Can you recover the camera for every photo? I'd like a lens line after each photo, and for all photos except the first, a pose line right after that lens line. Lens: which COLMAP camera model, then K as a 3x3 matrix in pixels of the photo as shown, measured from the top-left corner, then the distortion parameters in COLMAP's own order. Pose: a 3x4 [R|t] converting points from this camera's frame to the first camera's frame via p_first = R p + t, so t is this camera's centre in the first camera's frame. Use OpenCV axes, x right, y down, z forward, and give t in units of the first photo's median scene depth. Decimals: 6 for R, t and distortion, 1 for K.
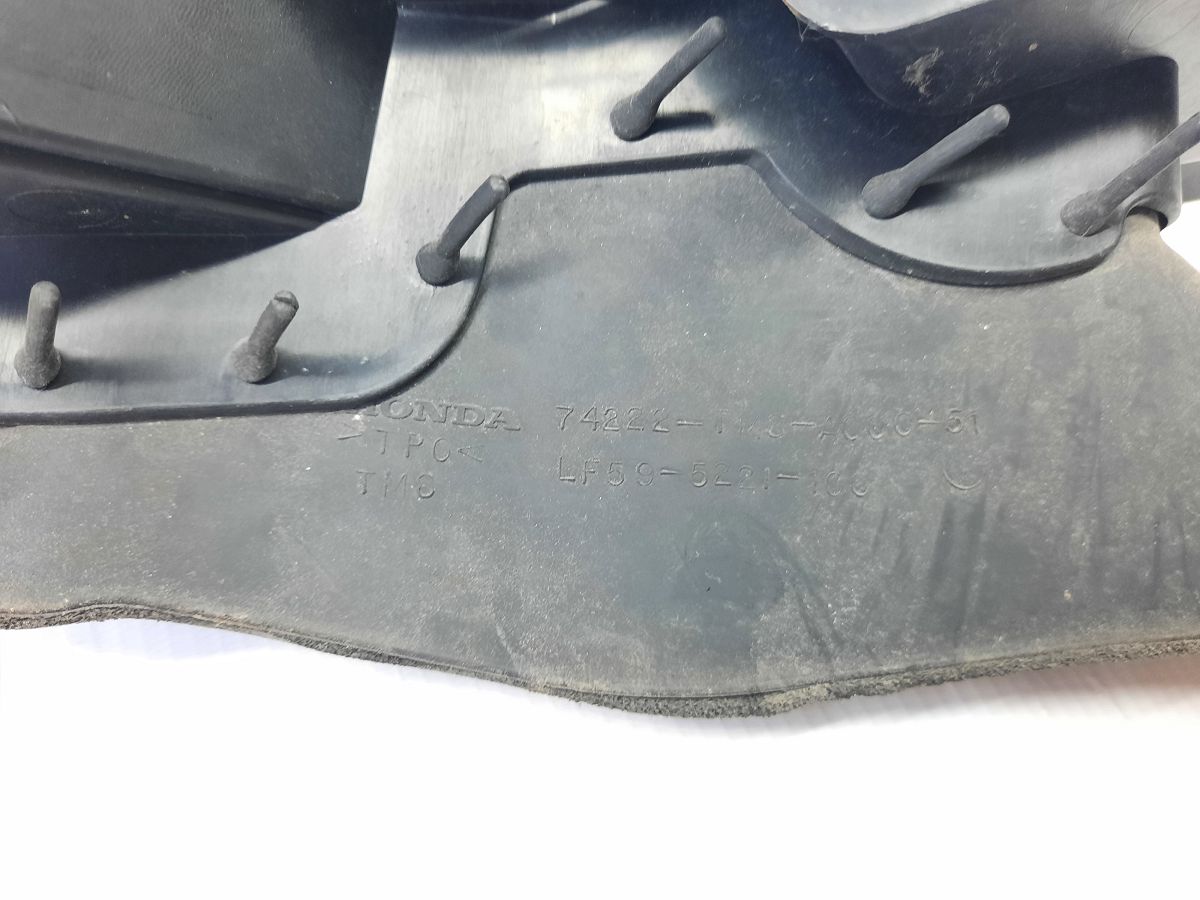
lens RADIAL K [[895.9, 0, 600.0], [0, 895.9, 450.0], [0, 0, 1]] dist [-0.008836, -0.003942]
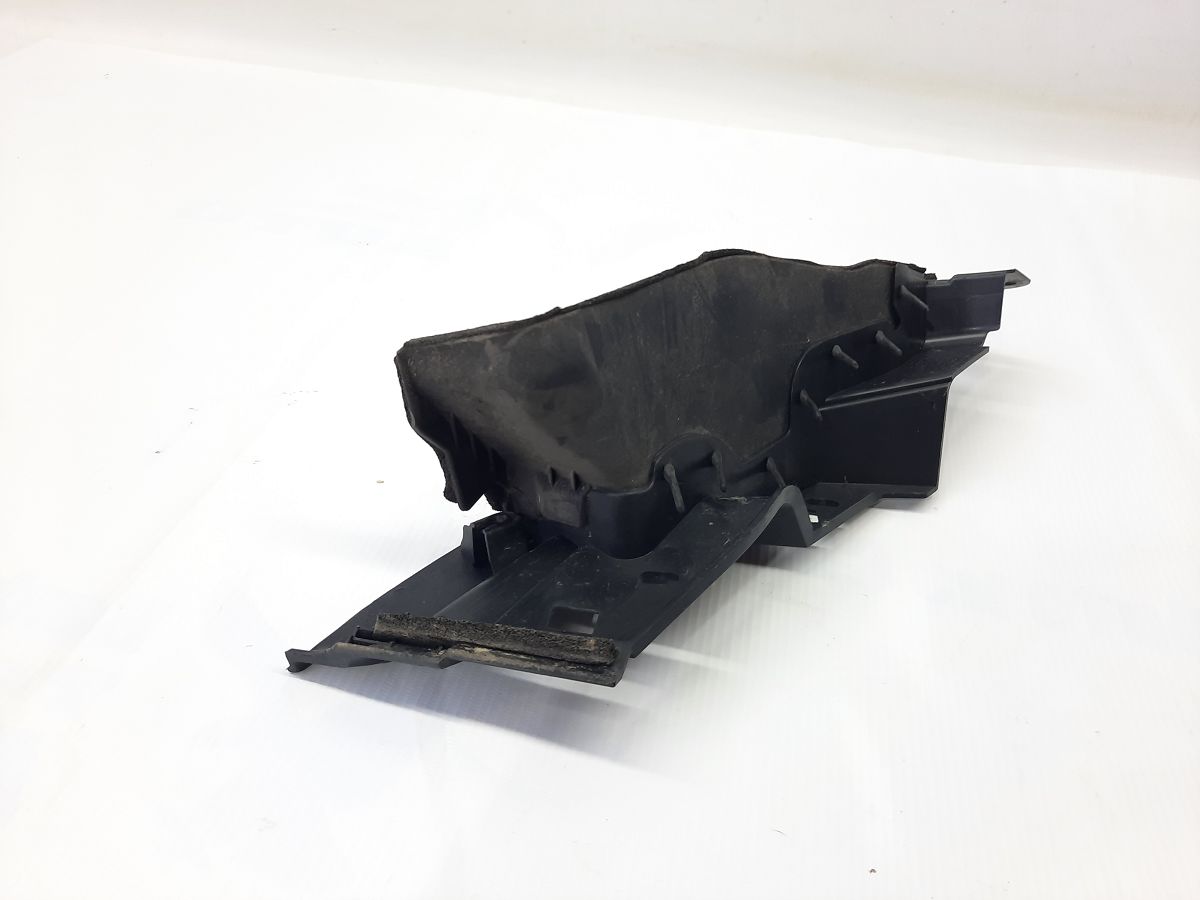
lens RADIAL K [[895.9, 0, 600.0], [0, 895.9, 450.0], [0, 0, 1]] dist [-0.008836, -0.003942]
pose [[-0.722945, 0.244302, -0.646271, 2.187015], [-0.234385, -0.966649, -0.103218, 0.085390], [-0.649934, 0.076855, 0.756095, -0.693889]]
